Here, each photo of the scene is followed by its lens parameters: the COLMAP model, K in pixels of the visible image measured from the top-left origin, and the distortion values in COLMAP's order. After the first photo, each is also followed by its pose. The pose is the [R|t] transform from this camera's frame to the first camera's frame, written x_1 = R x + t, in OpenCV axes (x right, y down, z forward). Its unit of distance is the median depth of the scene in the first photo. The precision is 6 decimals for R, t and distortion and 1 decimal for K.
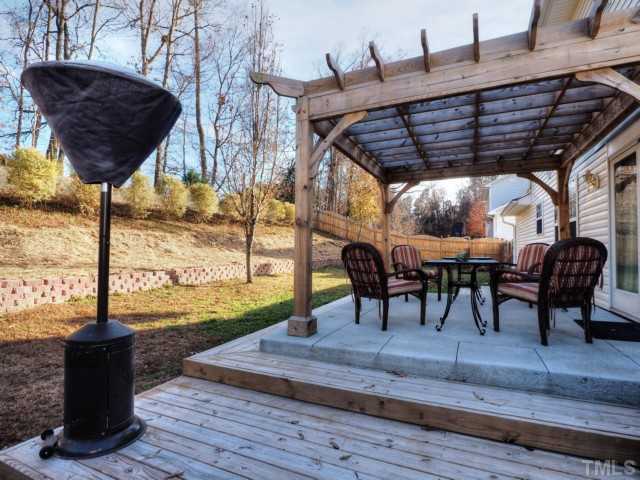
lens RADIAL K [[345.1, 0, 320.0], [0, 345.1, 240.0], [0, 0, 1]] dist [-0.002629, -0.000387]
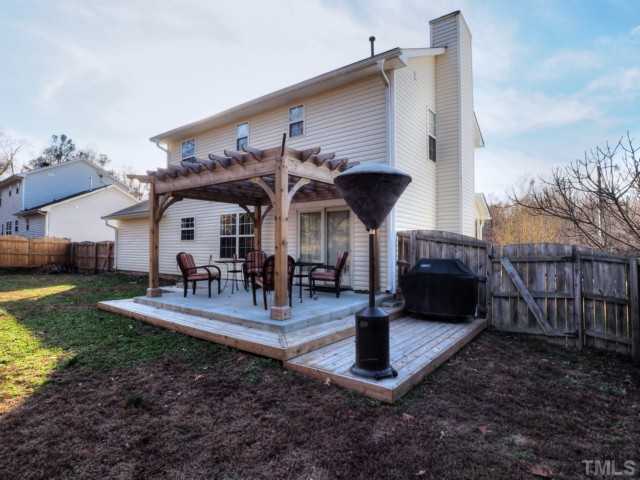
lens RADIAL K [[345.1, 0, 320.0], [0, 345.1, 240.0], [0, 0, 1]] dist [-0.002629, -0.000387]
pose [[0.204043, 0.010916, 0.978901, -0.592780], [-0.024120, 0.999690, -0.006121, -0.022124], [-0.978665, -0.022362, 0.204243, 0.222301]]
